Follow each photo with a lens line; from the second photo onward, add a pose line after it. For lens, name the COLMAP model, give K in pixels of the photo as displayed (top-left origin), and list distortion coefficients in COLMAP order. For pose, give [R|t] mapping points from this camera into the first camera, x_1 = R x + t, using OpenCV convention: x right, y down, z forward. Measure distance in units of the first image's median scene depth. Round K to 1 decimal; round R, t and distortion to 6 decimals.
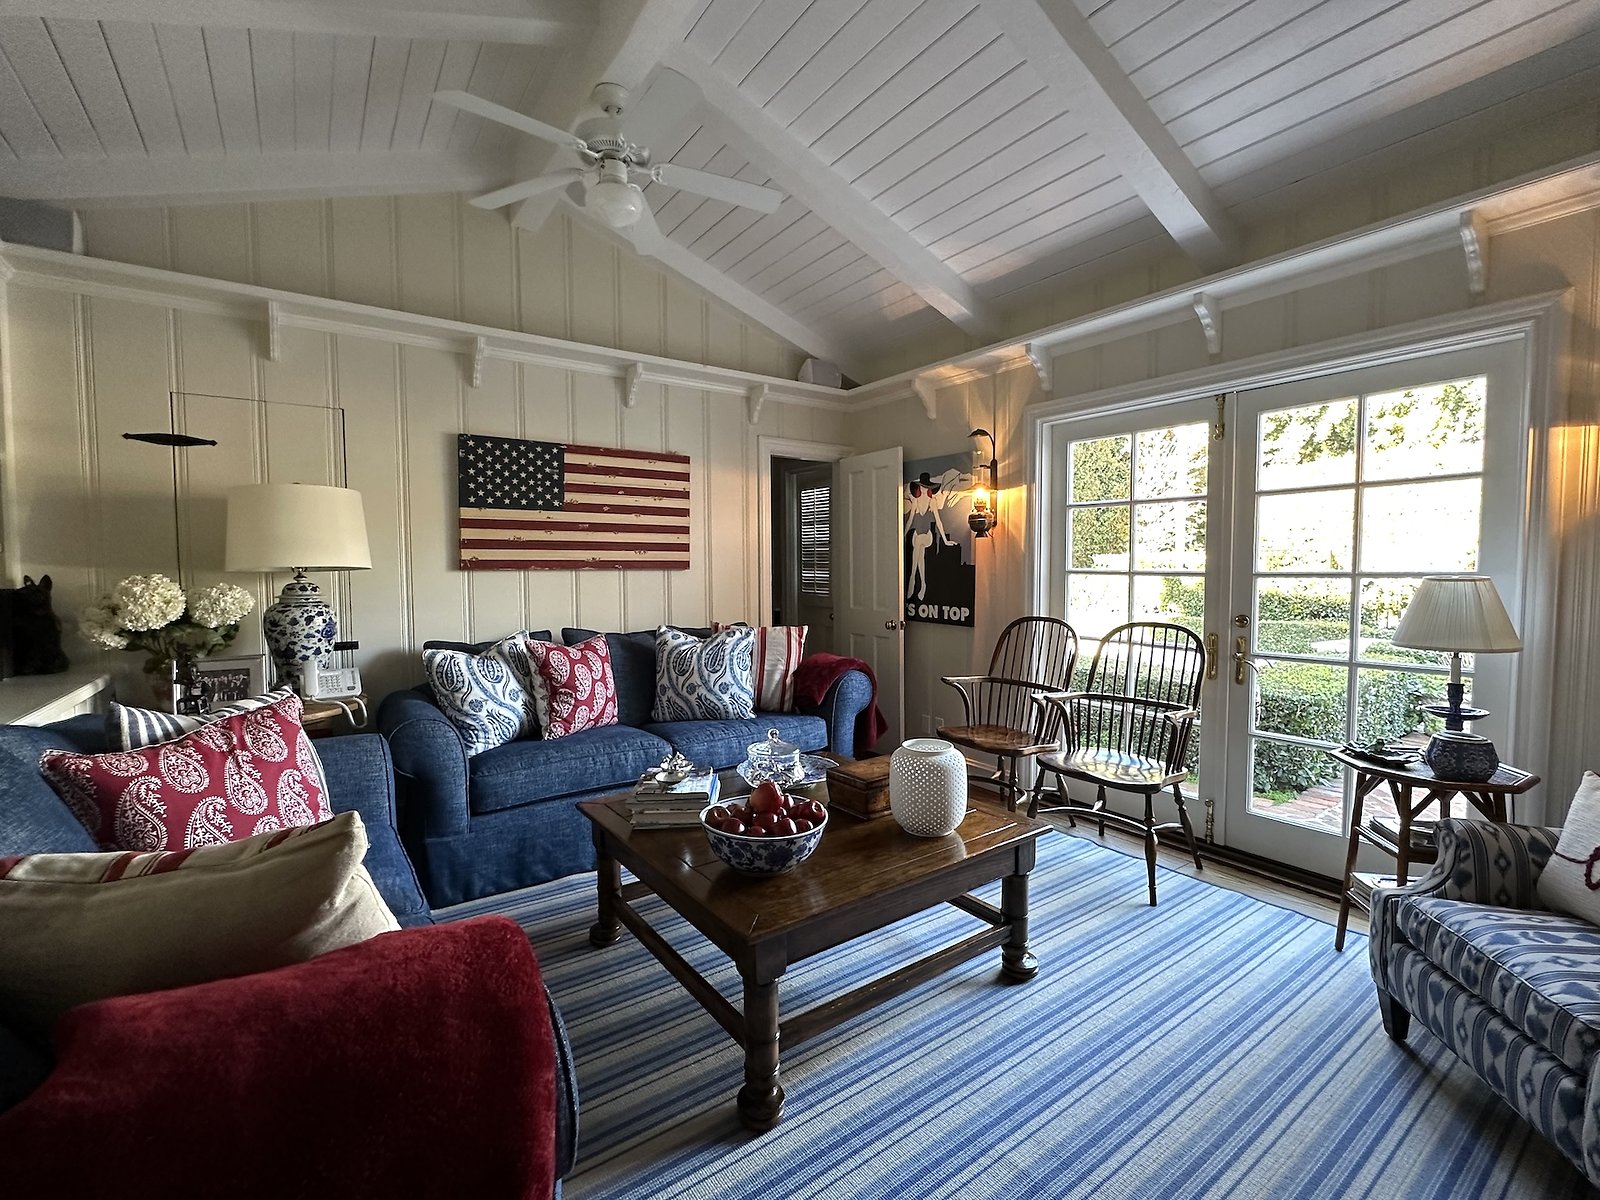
lens RADIAL K [[705.9, 0, 800.0], [0, 705.9, 600.0], [0, 0, 1]] dist [0.000992, 0.000195]
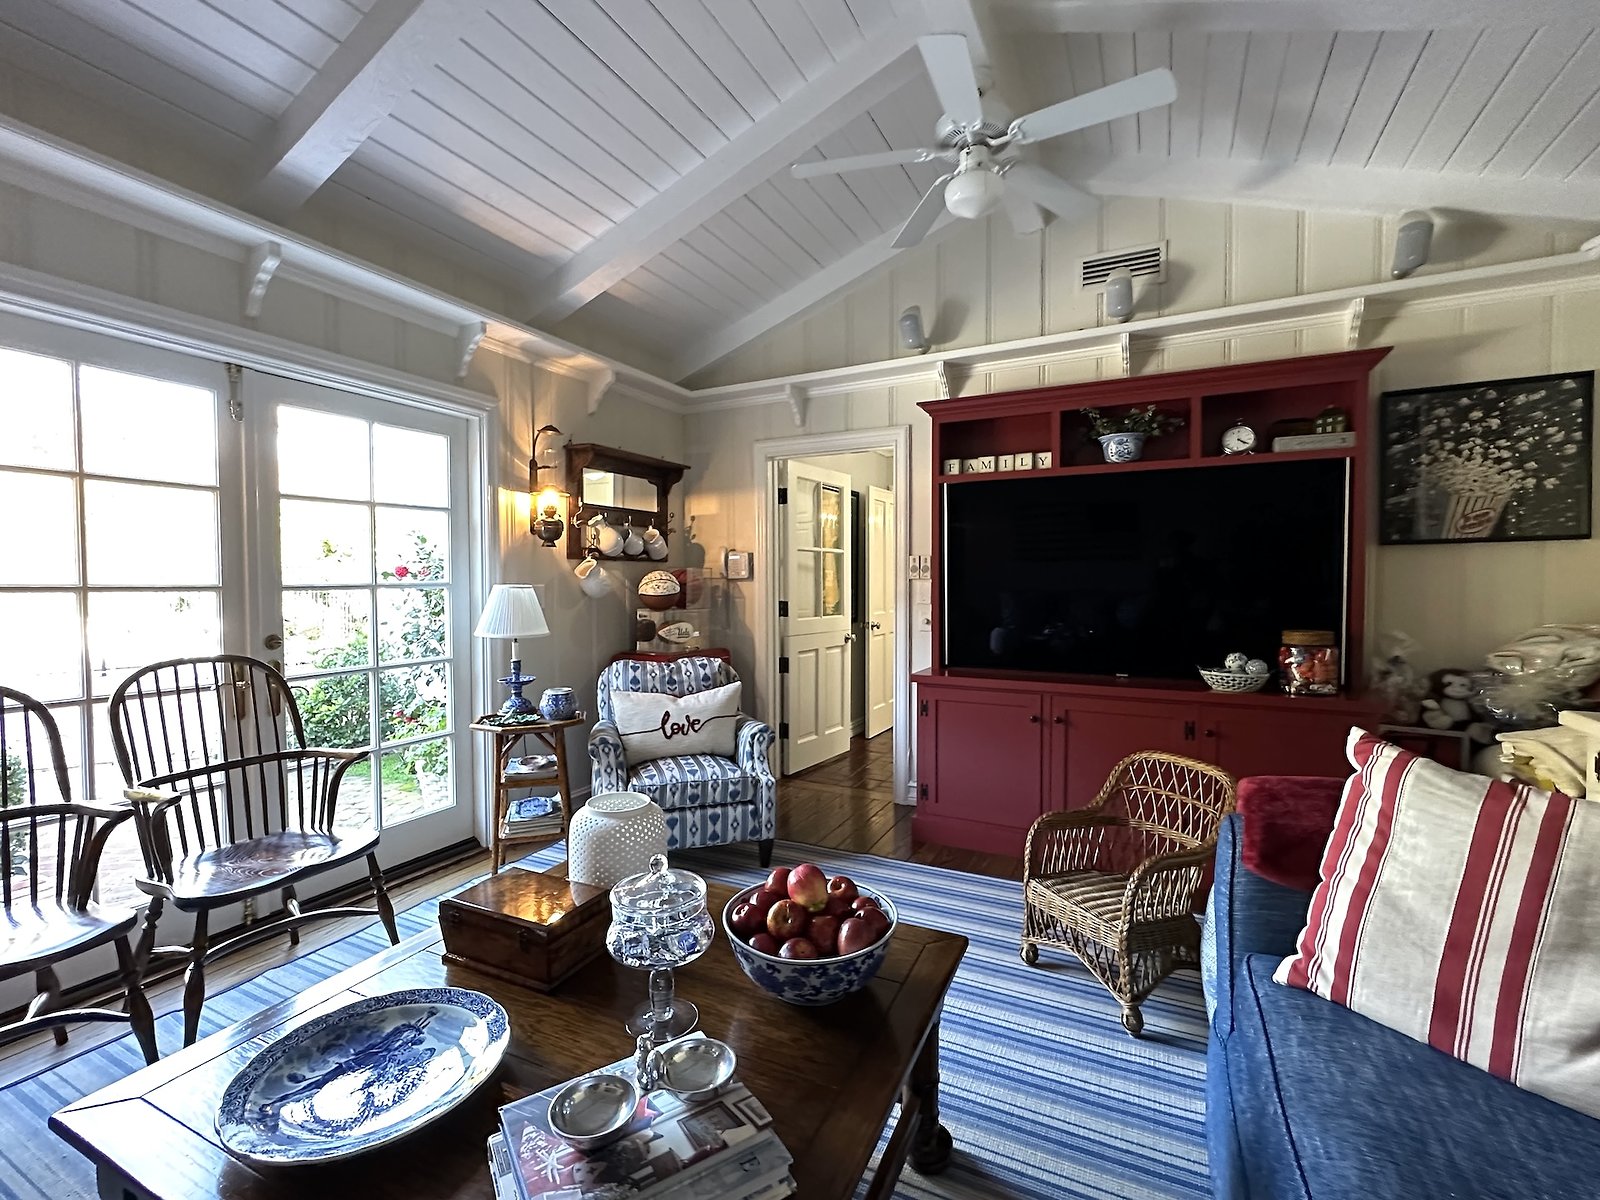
lens RADIAL K [[705.9, 0, 800.0], [0, 705.9, 600.0], [0, 0, 1]] dist [0.000992, 0.000195]
pose [[-0.473020, -0.019668, 0.880832, -0.438450], [0.053713, 0.997248, 0.051111, -0.031613], [-0.879413, 0.071488, -0.470661, 0.859550]]
